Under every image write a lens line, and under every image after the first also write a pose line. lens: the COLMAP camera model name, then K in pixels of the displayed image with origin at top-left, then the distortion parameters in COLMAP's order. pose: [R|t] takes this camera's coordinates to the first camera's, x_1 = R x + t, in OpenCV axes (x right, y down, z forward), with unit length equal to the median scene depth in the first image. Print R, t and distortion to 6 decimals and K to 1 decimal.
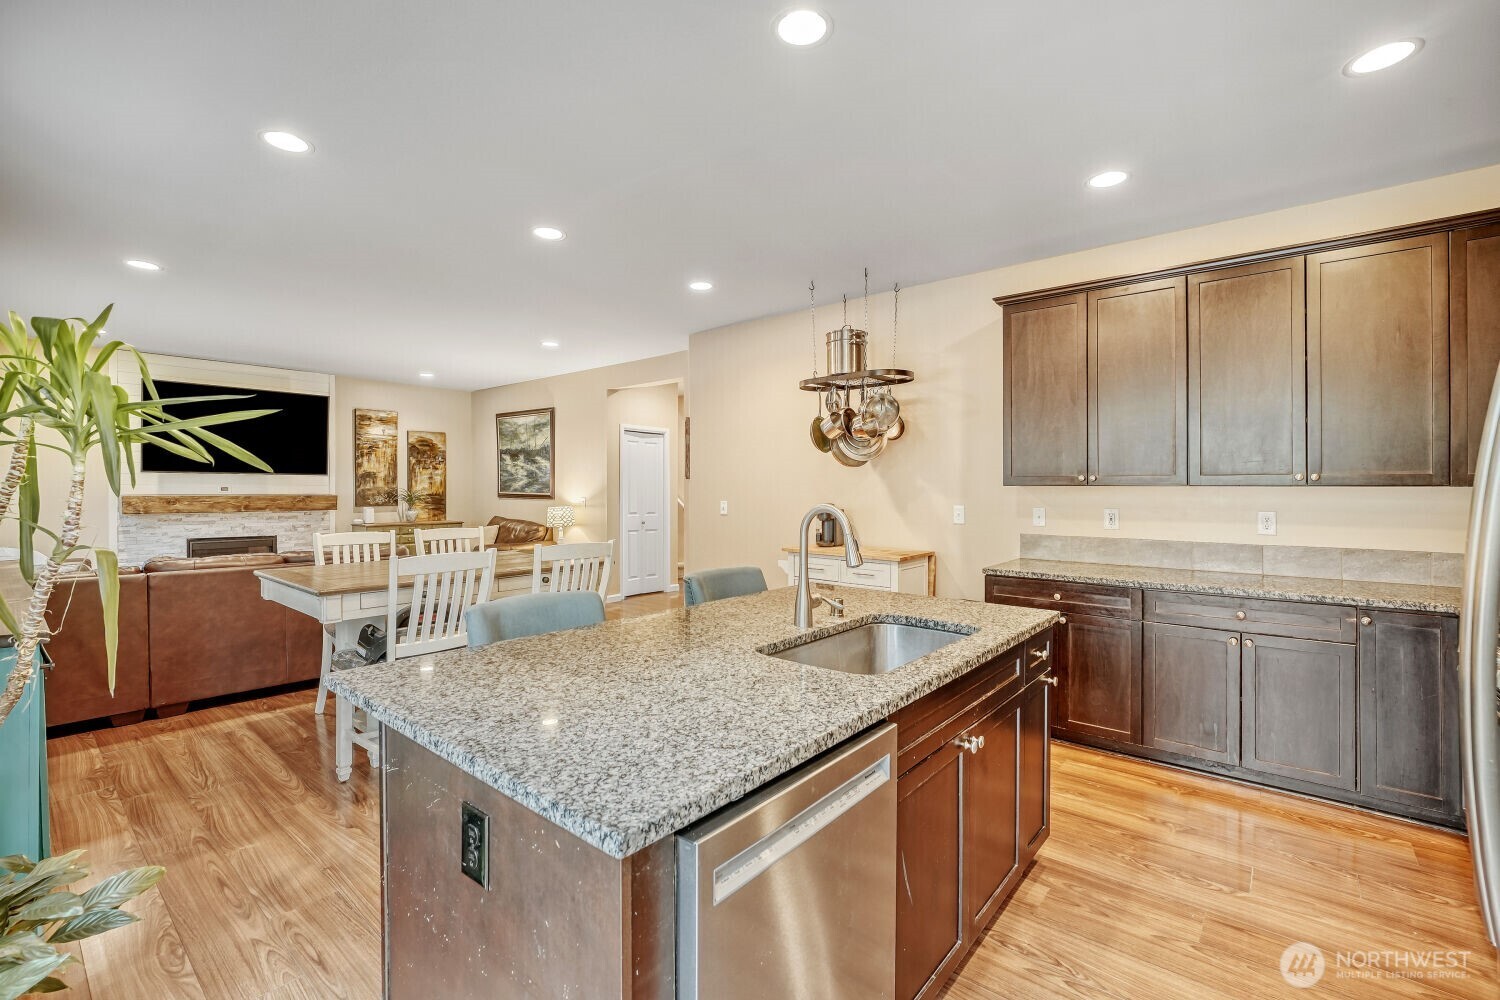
lens RADIAL K [[645.4, 0, 743.6], [0, 645.4, 492.1], [0, 0, 1]] dist [-0.002382, -0.000103]
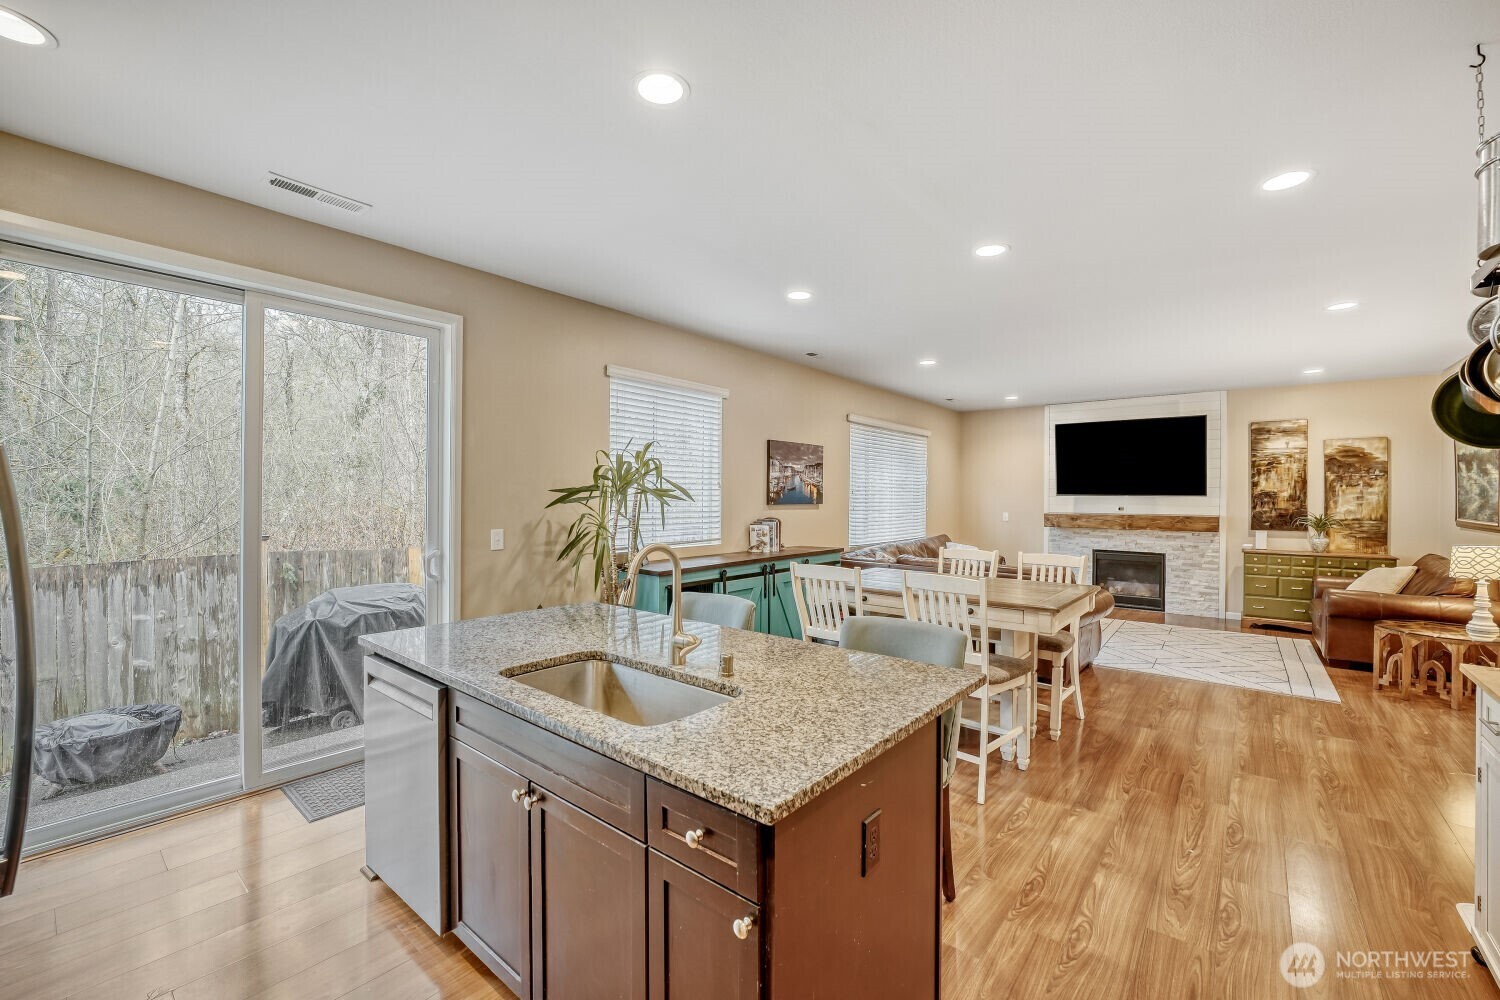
lens RADIAL K [[630.6, 0, 737.1], [0, 630.6, 495.5], [0, 0, 1]] dist [-0.013513, 0.000078]
pose [[0.021712, -0.005723, -0.999748, 0.276115], [-0.012131, 0.999908, -0.005987, -0.012658], [0.999691, 0.012258, 0.021641, 0.270159]]
